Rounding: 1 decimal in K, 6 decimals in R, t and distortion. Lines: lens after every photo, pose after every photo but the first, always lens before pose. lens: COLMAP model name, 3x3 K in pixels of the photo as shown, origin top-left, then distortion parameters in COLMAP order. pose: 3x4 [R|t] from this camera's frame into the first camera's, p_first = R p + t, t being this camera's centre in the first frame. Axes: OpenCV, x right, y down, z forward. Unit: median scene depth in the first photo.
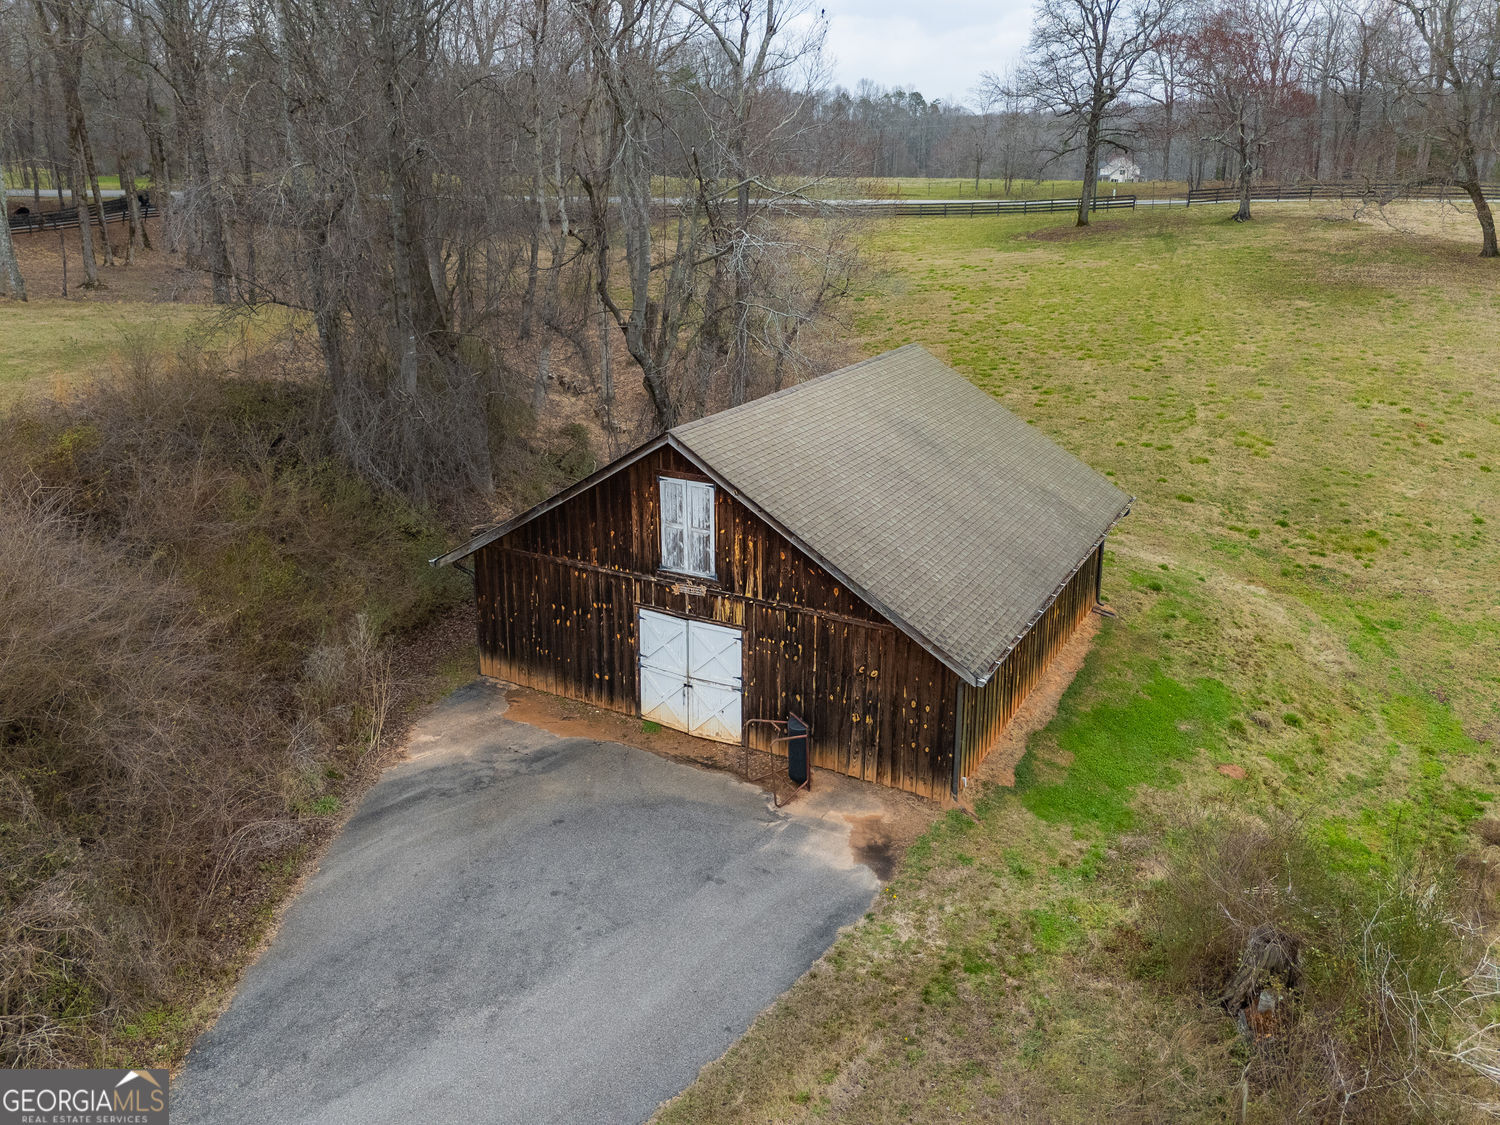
lens RADIAL K [[1101.4, 0, 752.9], [0, 1101.4, 560.6], [0, 0, 1]] dist [0.072677, -0.069240]
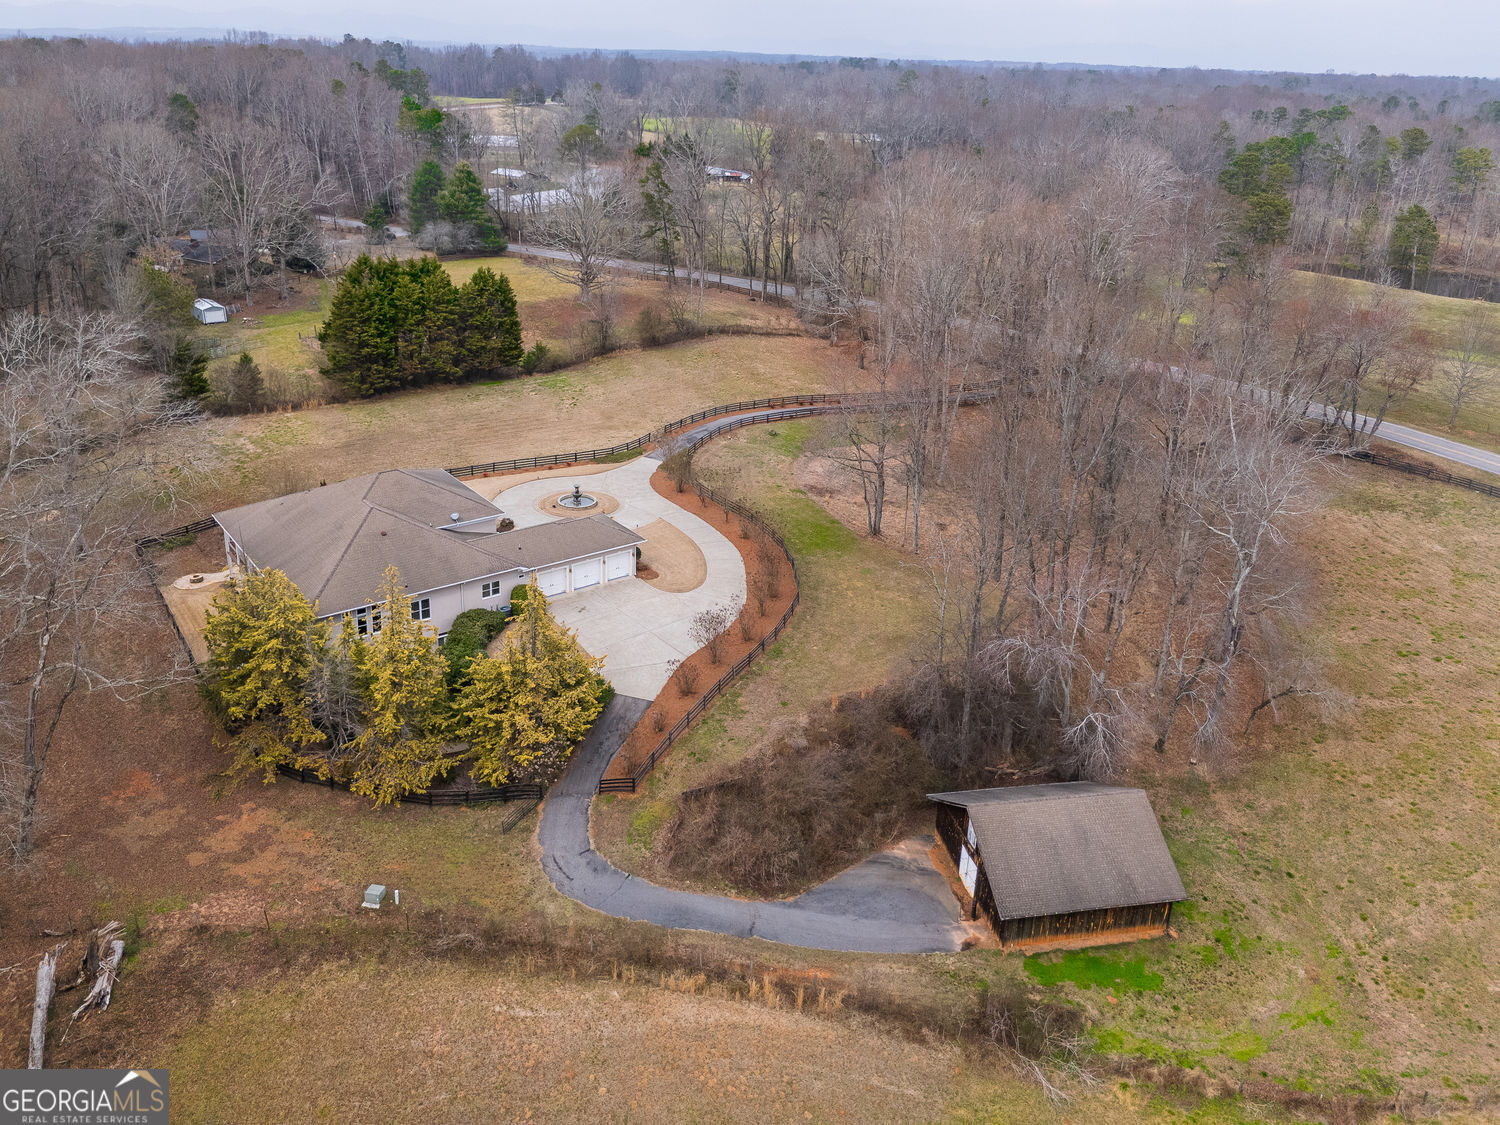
lens RADIAL K [[1101.4, 0, 752.9], [0, 1101.4, 560.6], [0, 0, 1]] dist [0.072677, -0.069240]
pose [[0.667910, 0.341827, -0.661098, 1.350600], [-0.308672, 0.935513, 0.171862, -1.106111], [0.677213, 0.089274, 0.730351, -1.888342]]
